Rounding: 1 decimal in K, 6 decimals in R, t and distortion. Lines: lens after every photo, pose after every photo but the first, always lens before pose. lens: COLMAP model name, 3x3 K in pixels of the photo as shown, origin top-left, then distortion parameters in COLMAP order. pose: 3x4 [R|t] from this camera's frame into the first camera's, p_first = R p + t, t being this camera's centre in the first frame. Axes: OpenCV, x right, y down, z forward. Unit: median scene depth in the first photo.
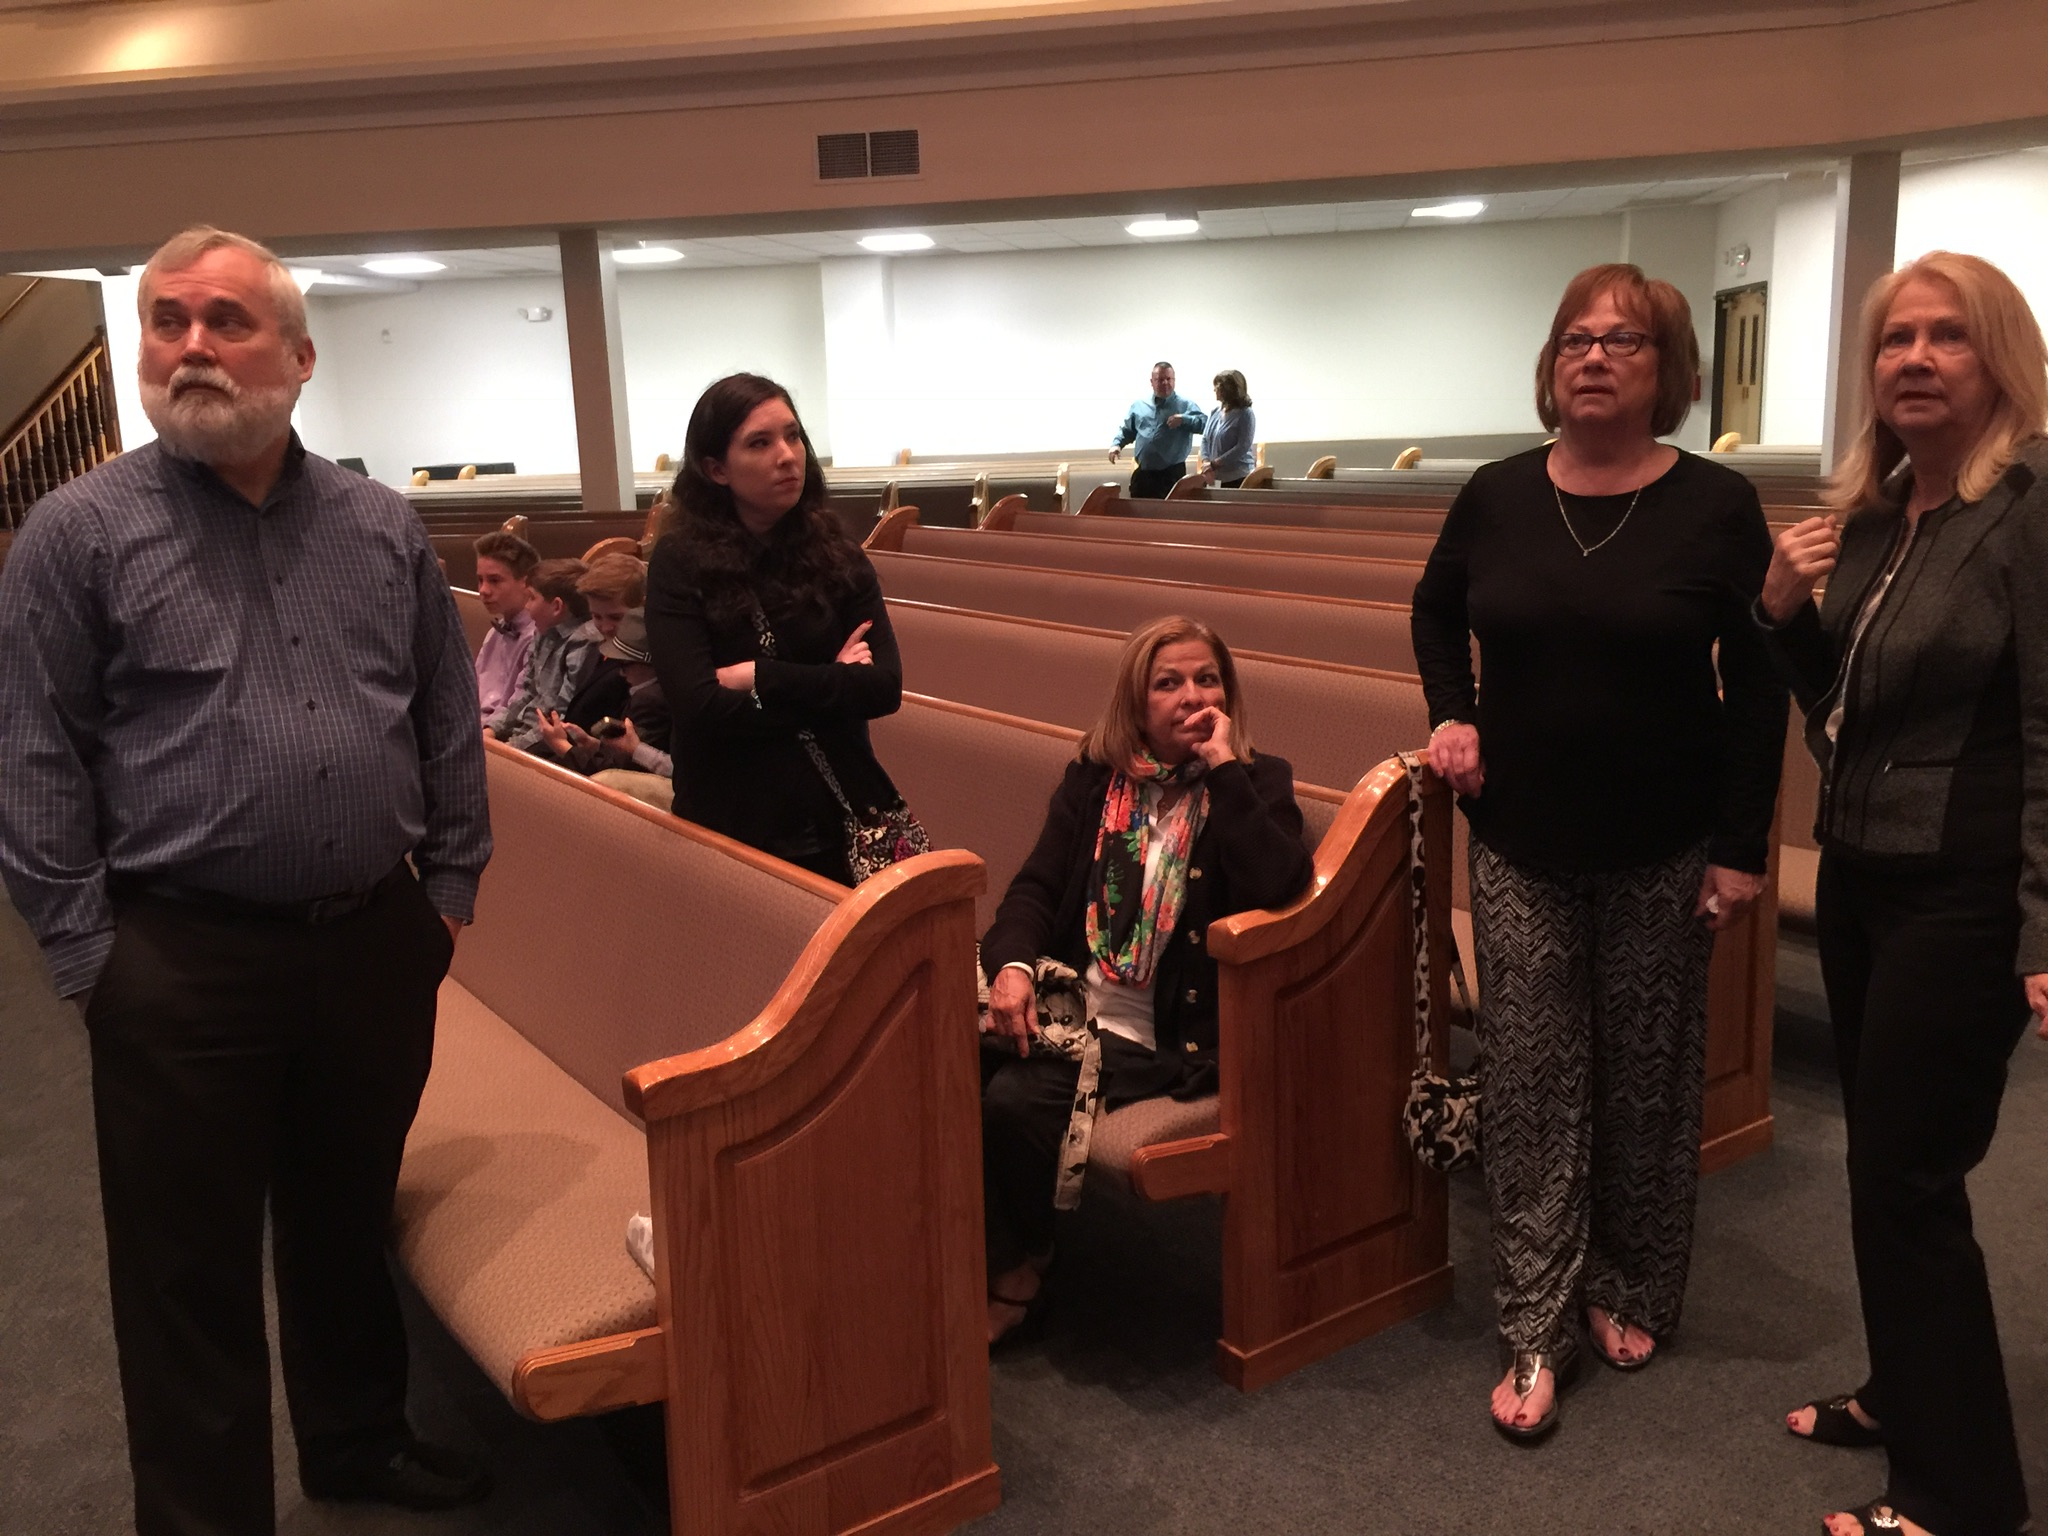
lens RADIAL K [[1742.4, 0, 1024.8], [0, 1742.4, 762.1], [0, 0, 1]] dist [0.089931, -0.120707]
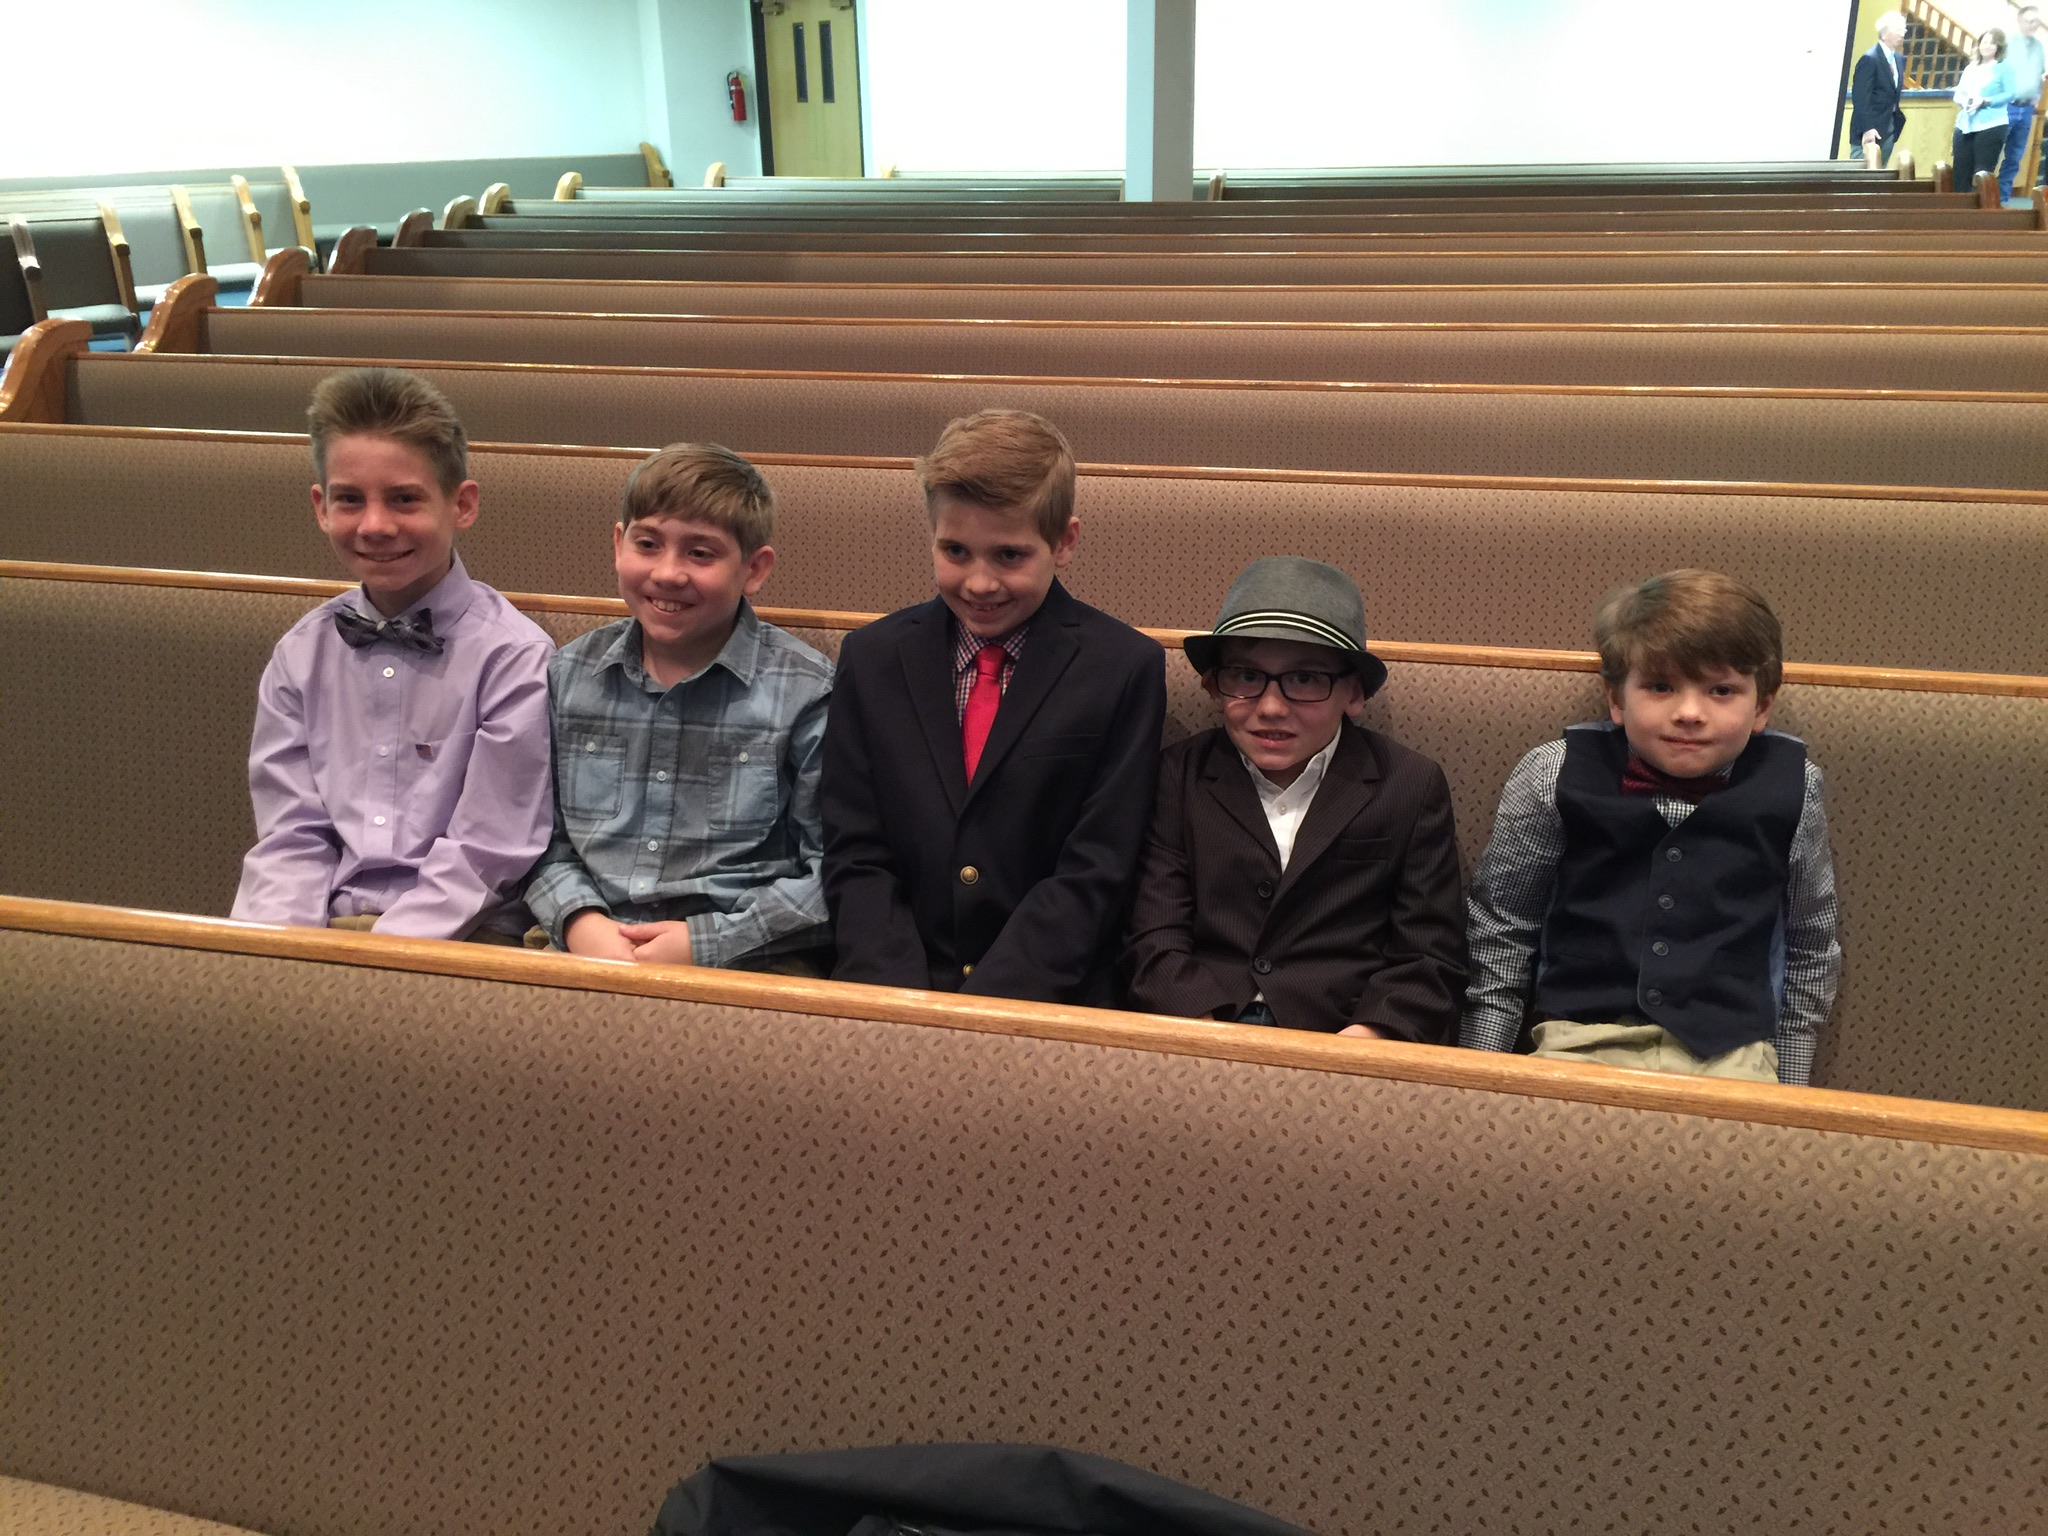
lens RADIAL K [[1742.4, 0, 1022.1], [0, 1742.4, 772.8], [0, 0, 1]] dist [0.089931, -0.120707]
pose [[0.764282, -0.215957, 0.607648, -0.173462], [0.124713, 0.973970, 0.189287, -0.042303], [-0.632709, -0.068887, 0.771320, 0.245024]]
